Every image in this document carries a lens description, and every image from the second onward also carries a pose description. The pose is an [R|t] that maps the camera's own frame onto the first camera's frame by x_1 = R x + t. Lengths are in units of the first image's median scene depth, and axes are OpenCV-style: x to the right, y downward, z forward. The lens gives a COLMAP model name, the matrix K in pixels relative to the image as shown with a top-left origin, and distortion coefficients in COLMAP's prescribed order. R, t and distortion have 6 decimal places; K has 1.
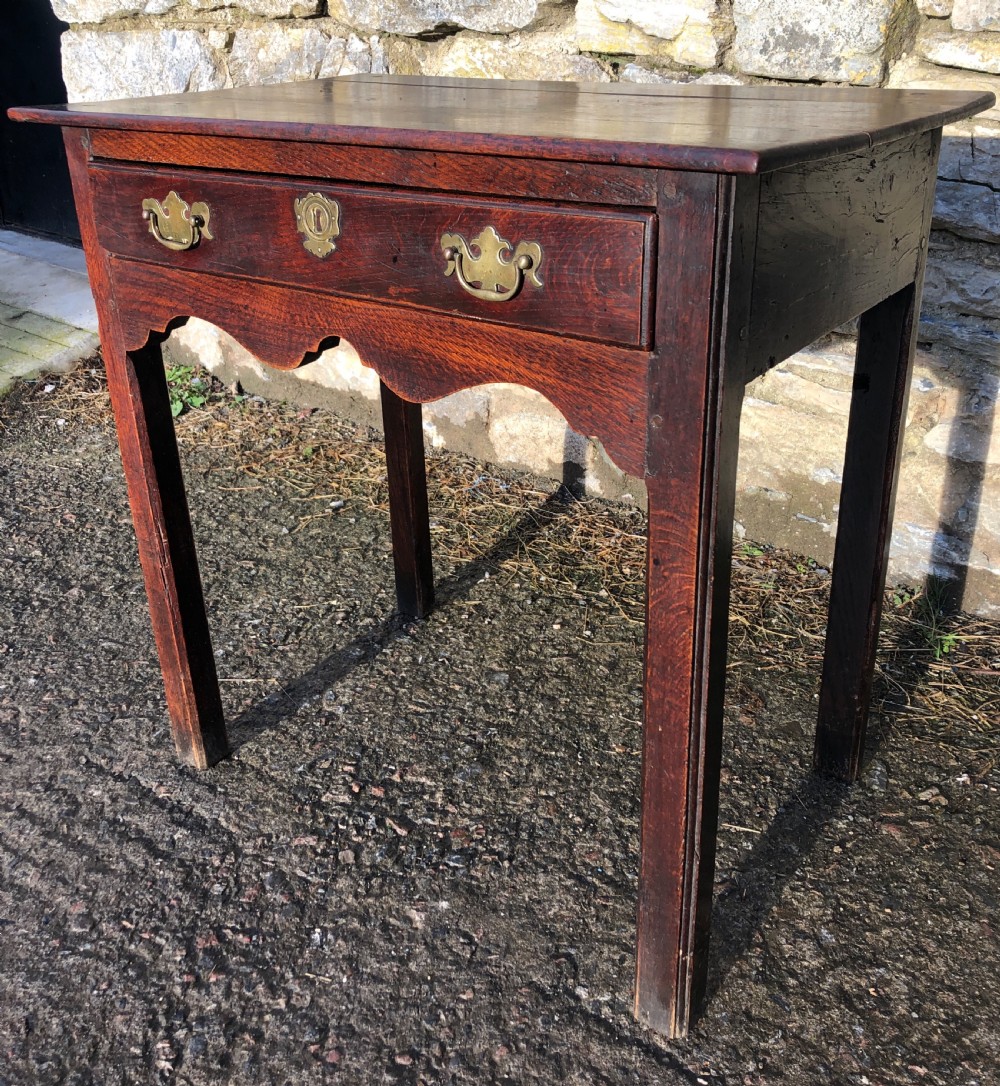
lens RADIAL K [[1134.3, 0, 500.3], [0, 1134.3, 461.7], [0, 0, 1]] dist [0.027108, -0.018111]
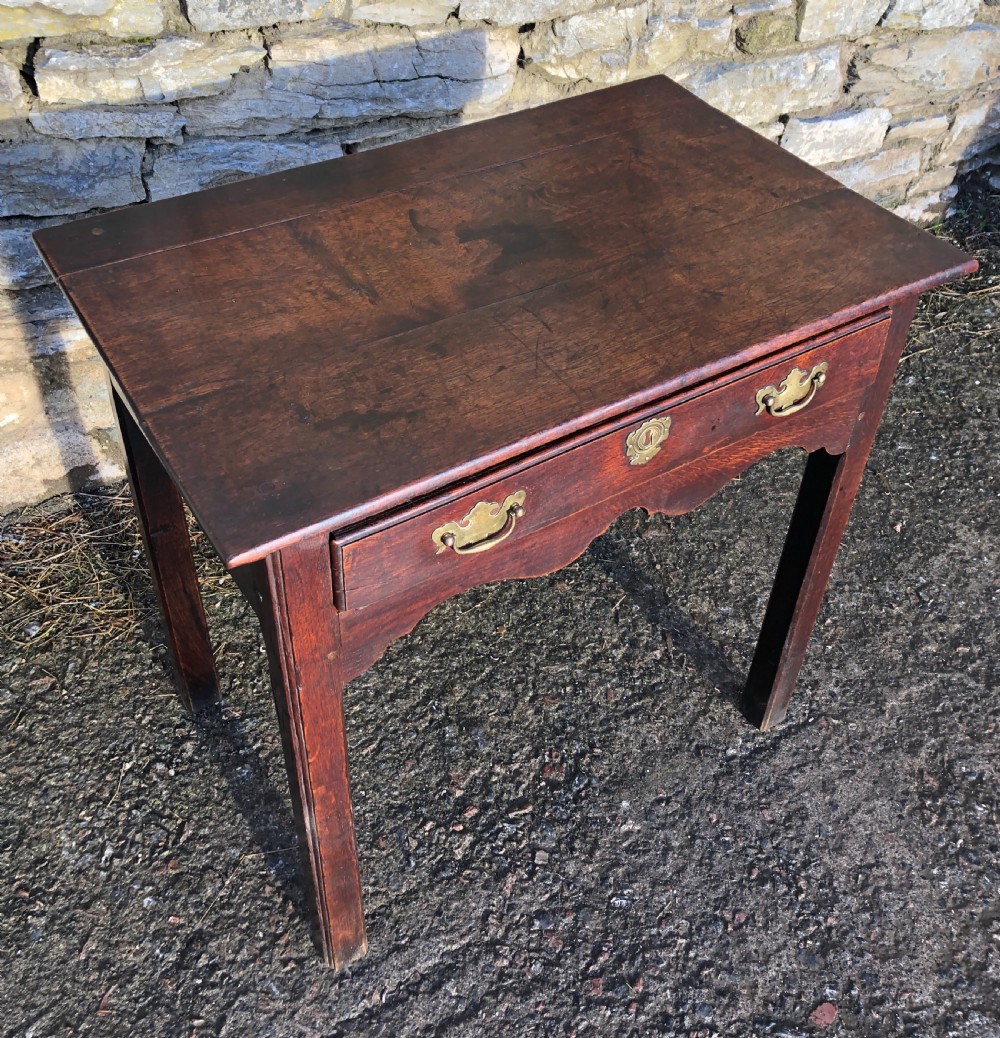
lens RADIAL K [[1187.4, 0, 500.1], [0, 1187.4, 396.4], [0, 0, 1]] dist [0.013193, 0.009917]
pose [[0.364587, -0.565985, 0.739417, -0.631159], [0.319157, 0.821928, 0.471776, -0.505353], [-0.874766, 0.063987, 0.480303, 0.341462]]
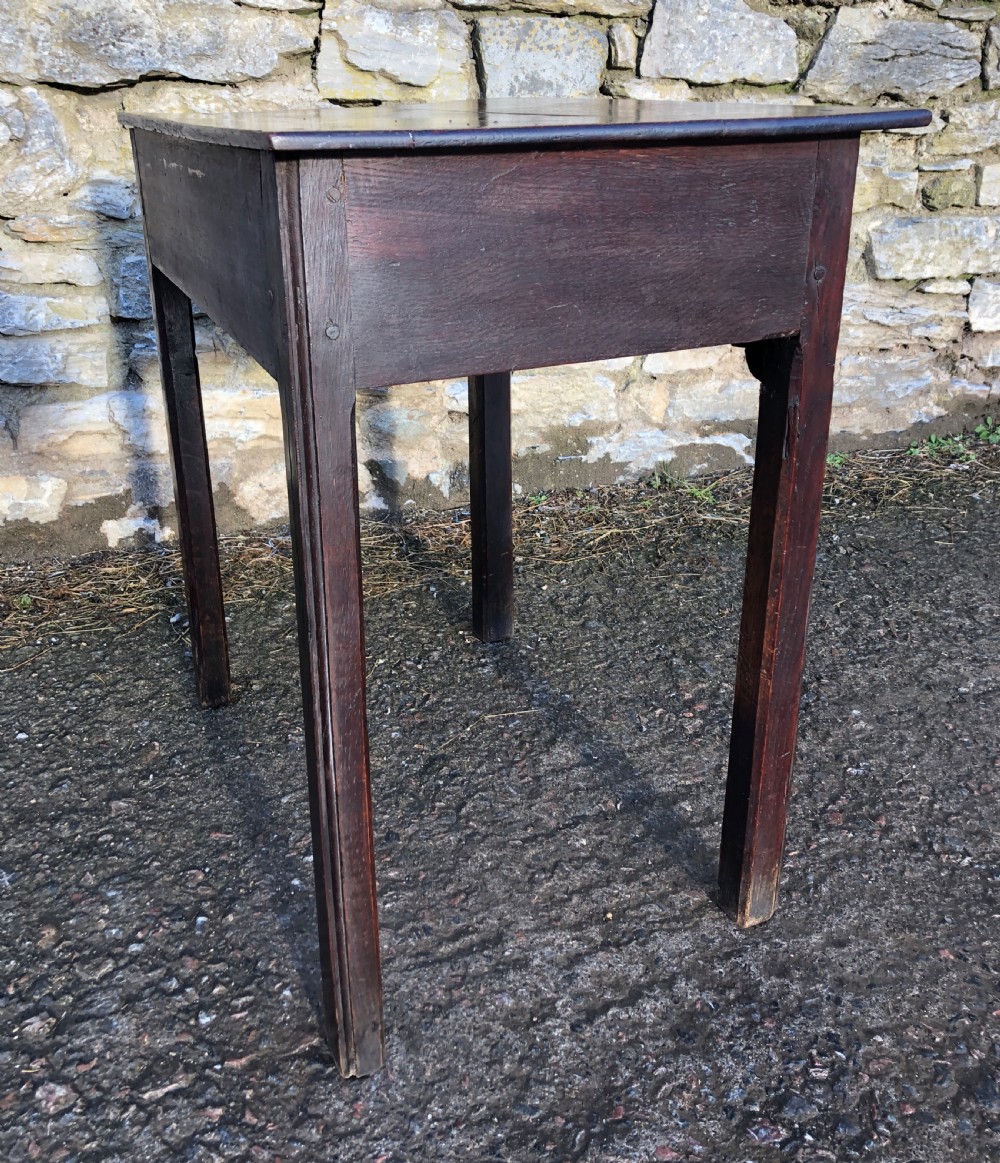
lens RADIAL K [[1120.1, 0, 496.3], [0, 1120.1, 474.9], [0, 0, 1]] dist [0.044230, -0.071100]
pose [[0.511407, -0.260773, 0.818816, -0.935984], [0.326885, 0.940248, 0.095284, -0.090239], [-0.794738, 0.218930, 0.566093, 0.411715]]
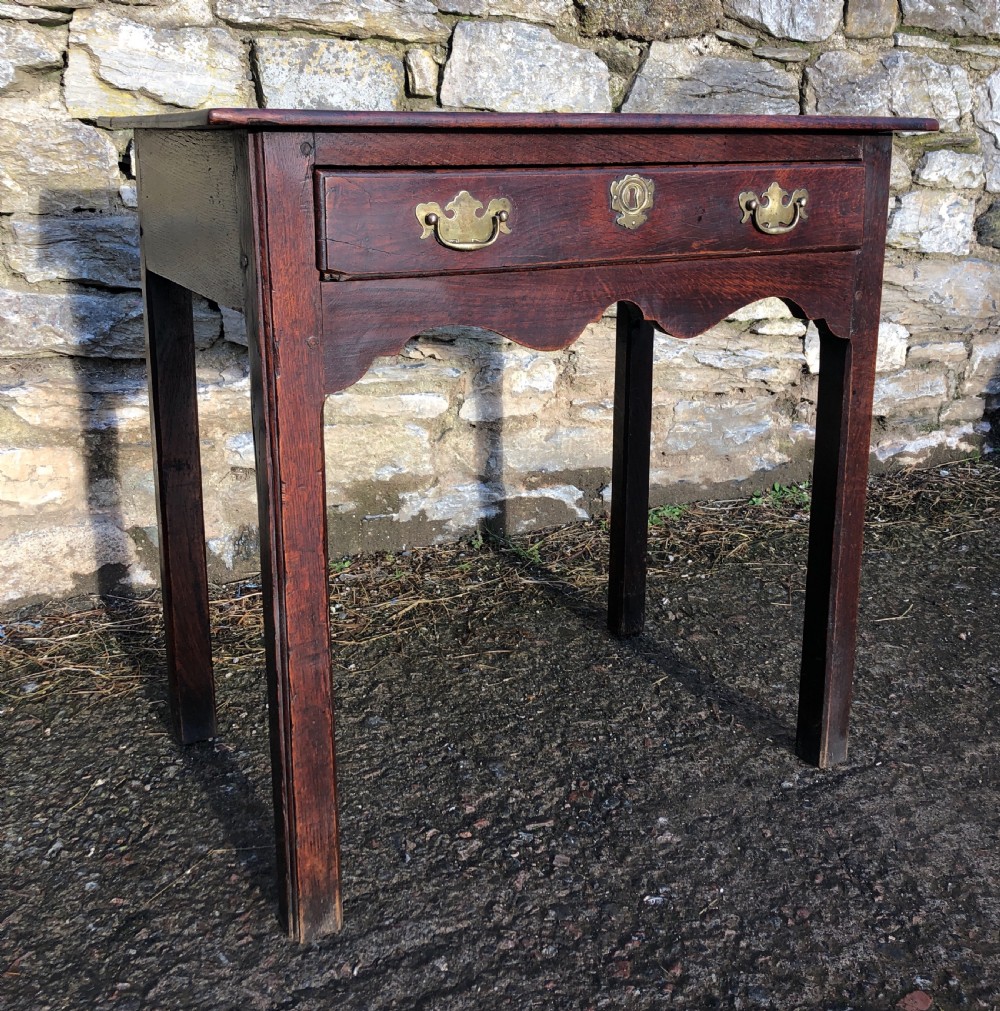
lens RADIAL K [[1149.3, 0, 534.8], [0, 1149.3, 378.3], [0, 0, 1]] dist [0.030307, -0.018202]
pose [[0.404928, -0.160375, 0.900174, -0.782674], [0.334420, 0.942263, 0.017440, -0.054759], [-0.850997, 0.293974, 0.435181, 0.376352]]
